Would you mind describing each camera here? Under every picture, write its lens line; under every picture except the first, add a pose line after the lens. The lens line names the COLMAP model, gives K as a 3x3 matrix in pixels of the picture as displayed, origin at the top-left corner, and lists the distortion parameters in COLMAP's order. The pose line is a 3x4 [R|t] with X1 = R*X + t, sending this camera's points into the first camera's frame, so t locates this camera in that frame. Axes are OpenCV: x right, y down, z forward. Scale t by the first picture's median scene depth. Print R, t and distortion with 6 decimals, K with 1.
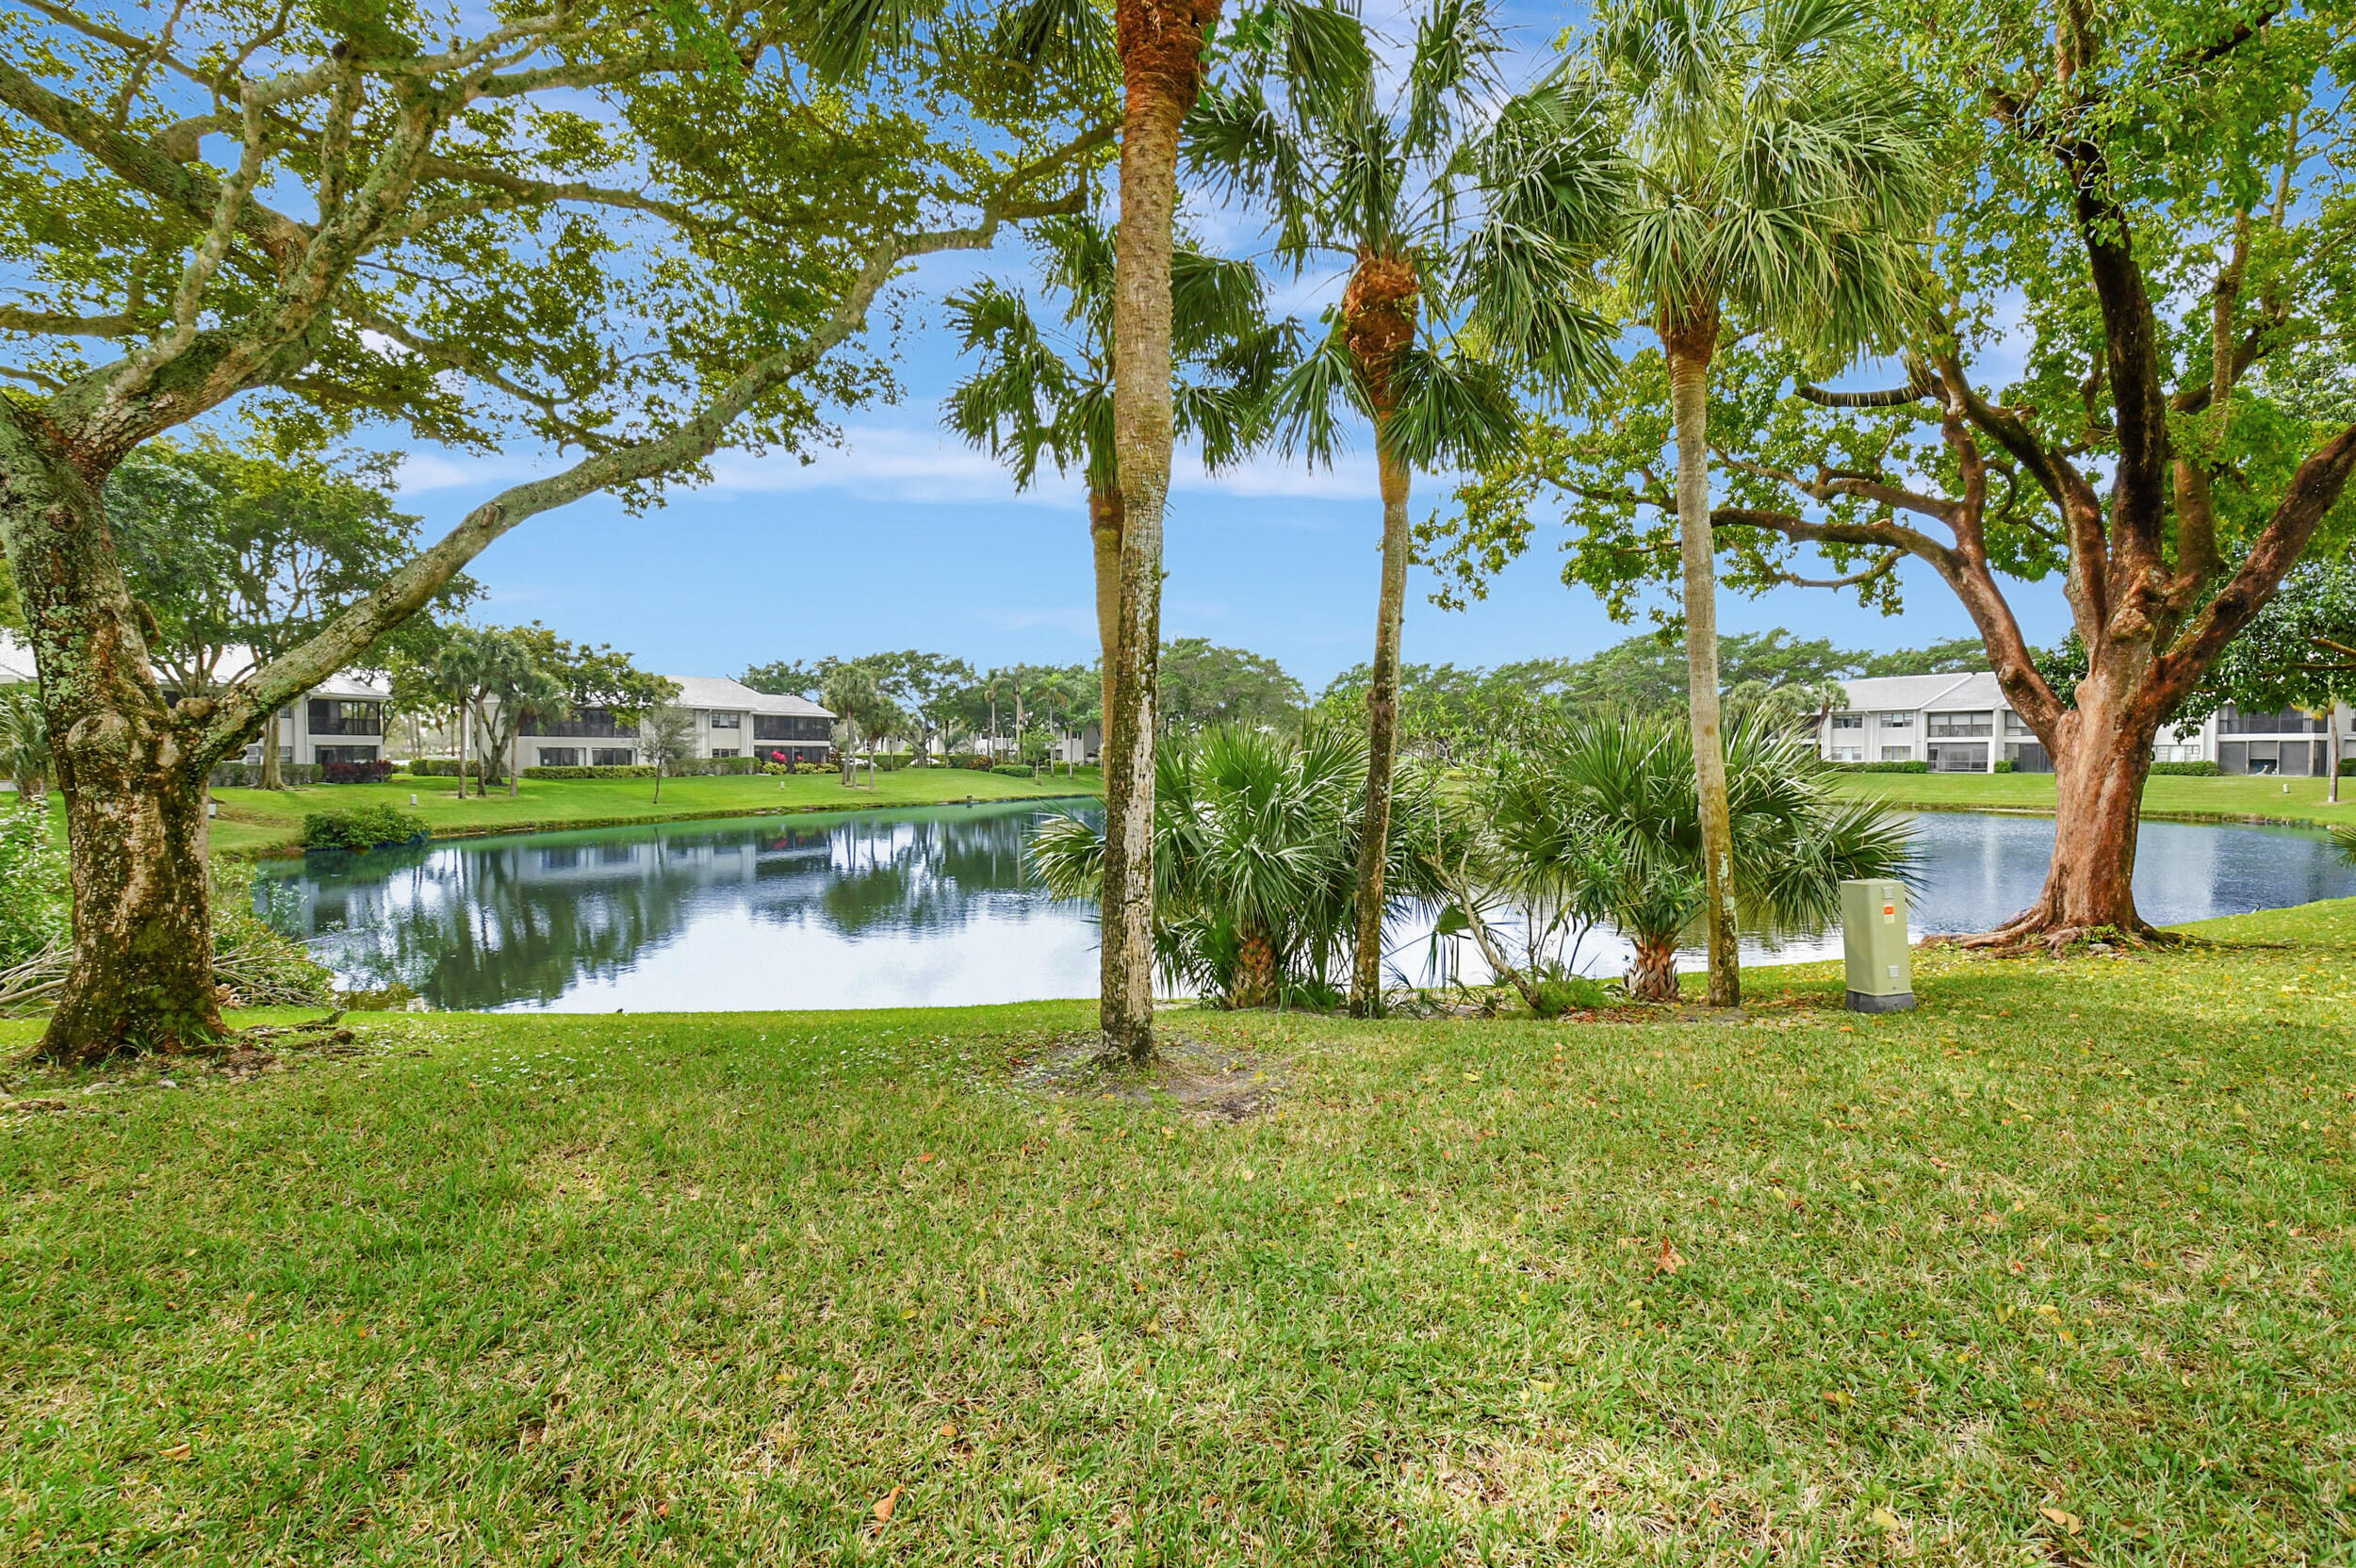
lens RADIAL K [[1065.5, 0, 1182.9], [0, 1065.5, 793.8], [0, 0, 1]] dist [0.015171, -0.017435]
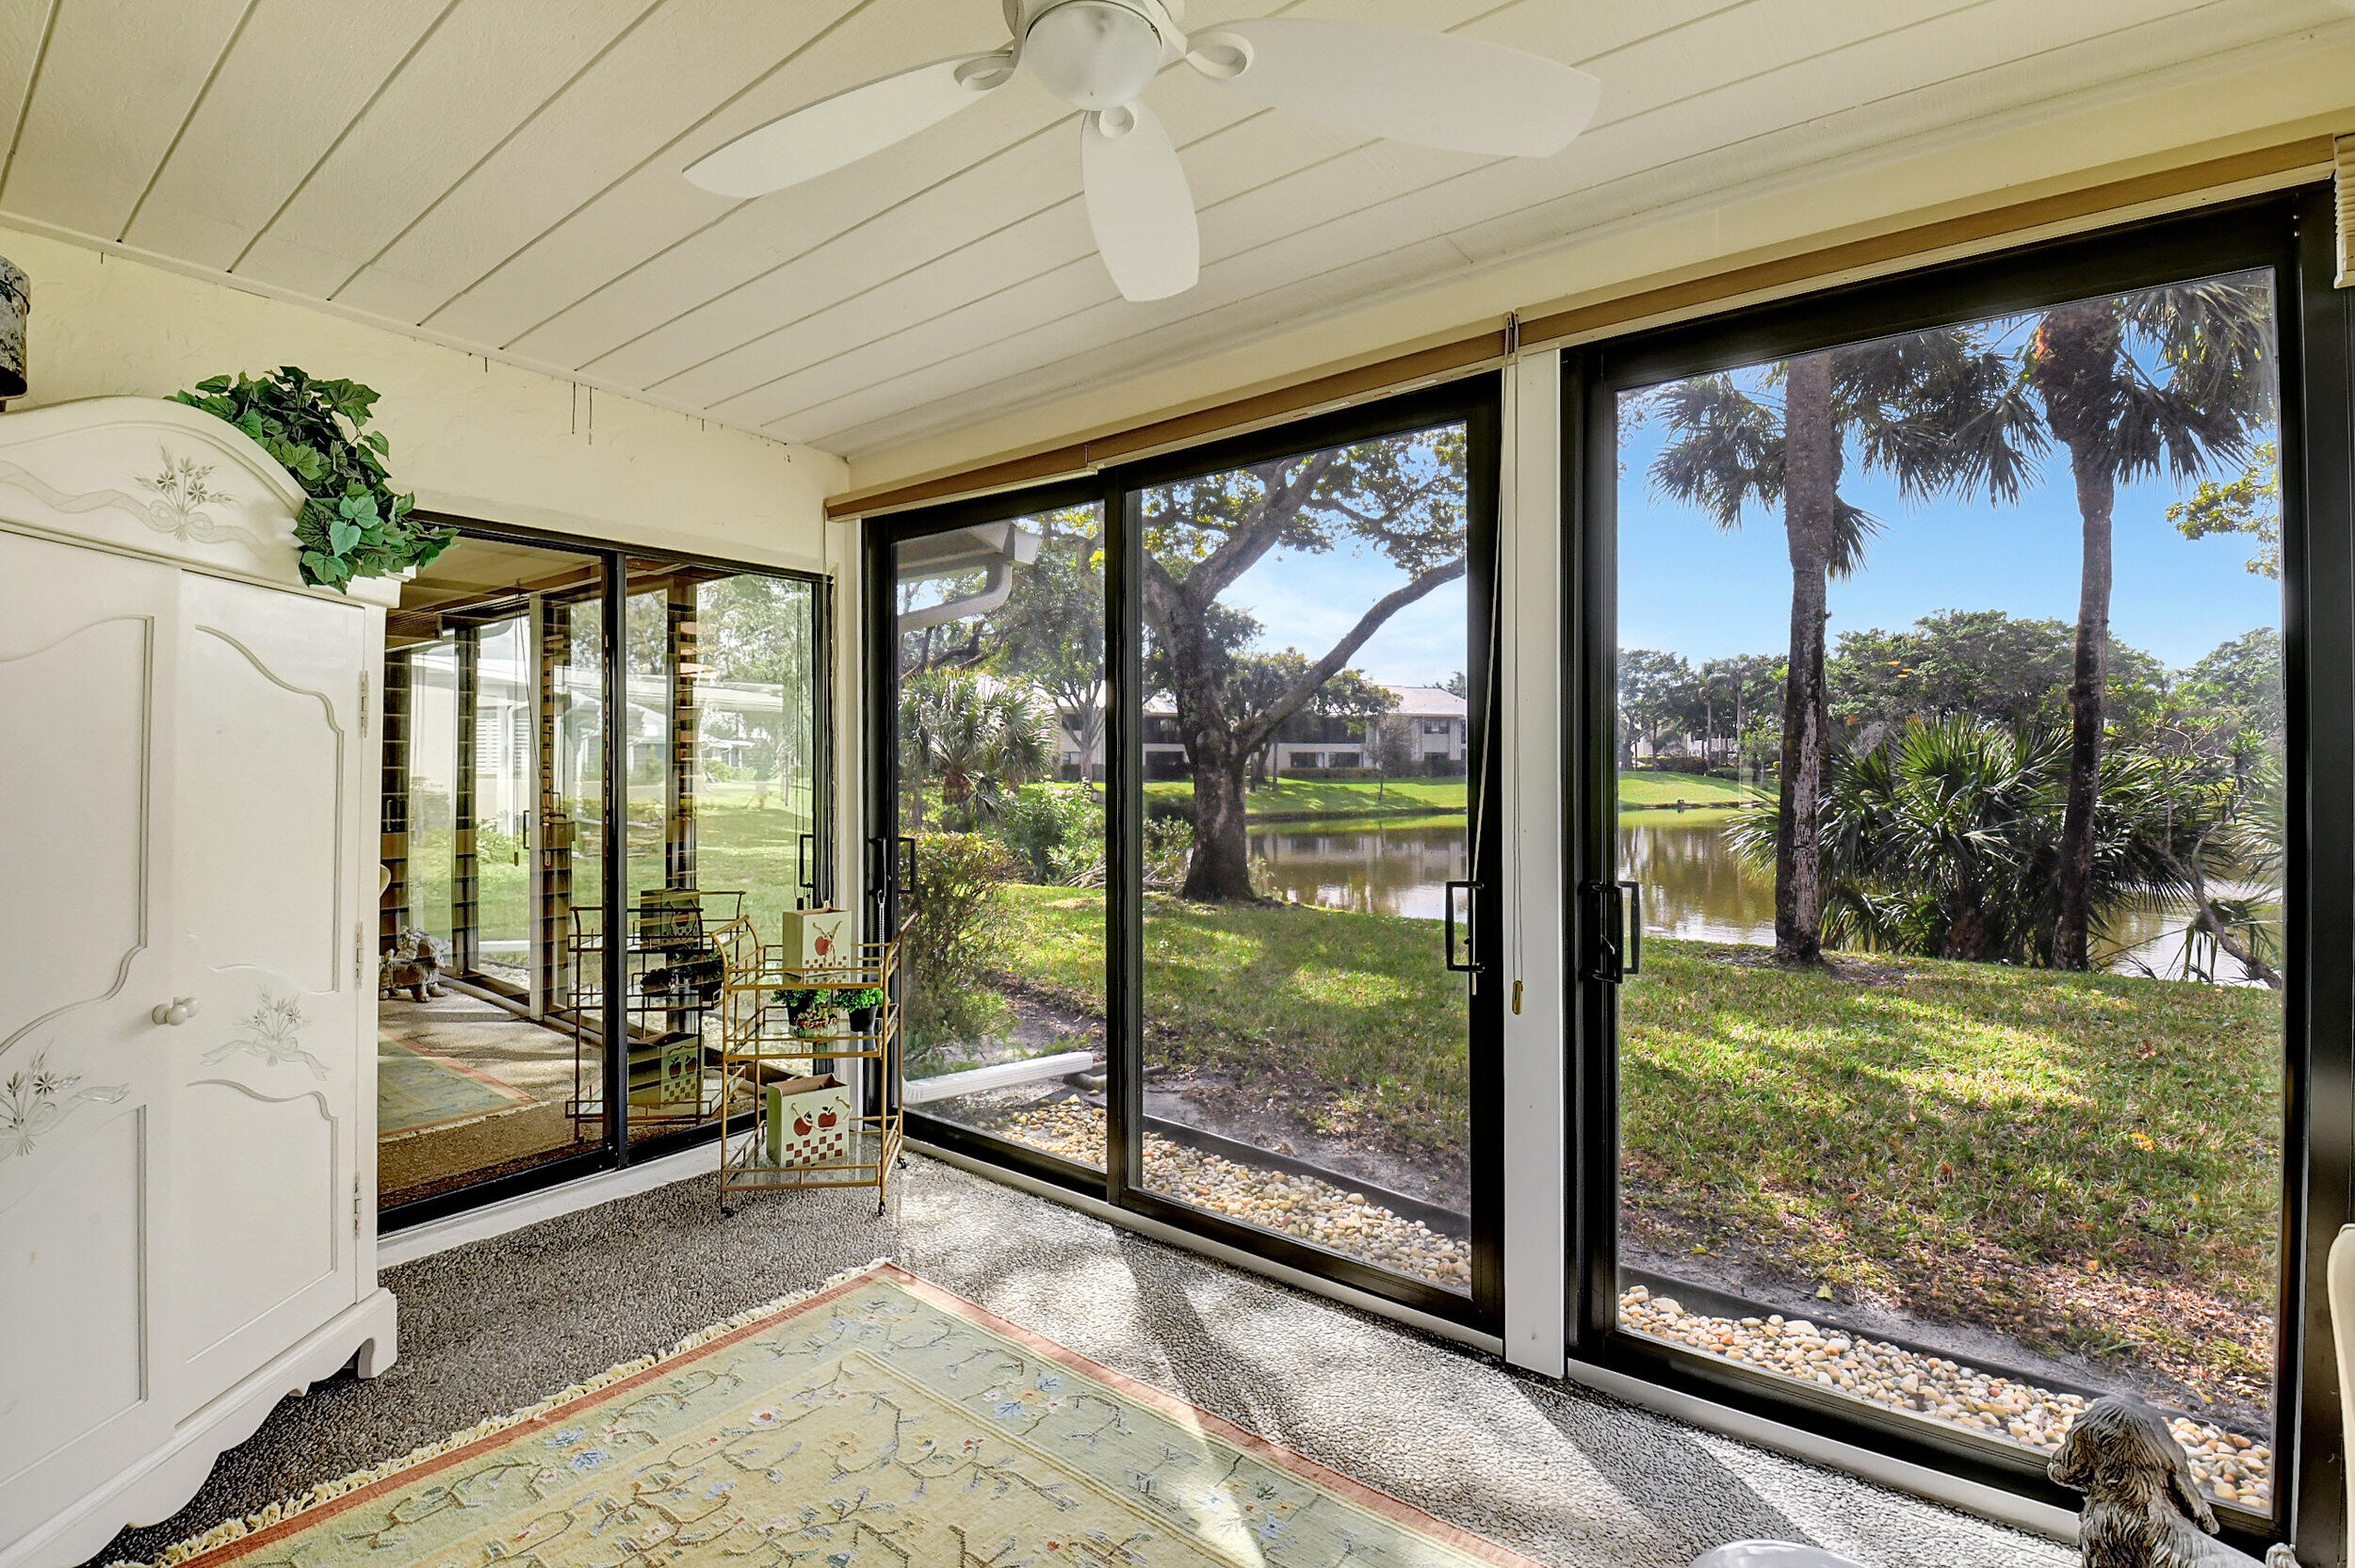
lens RADIAL K [[1042.5, 0, 1119.7], [0, 1042.5, 762.0], [0, 0, 1]] dist [-0.037268, -0.000341]
pose [[0.767070, -0.000207, -0.641564, 0.044043], [-0.020872, 0.999463, -0.025277, 0.013626], [0.641224, 0.032780, 0.766653, -0.209654]]
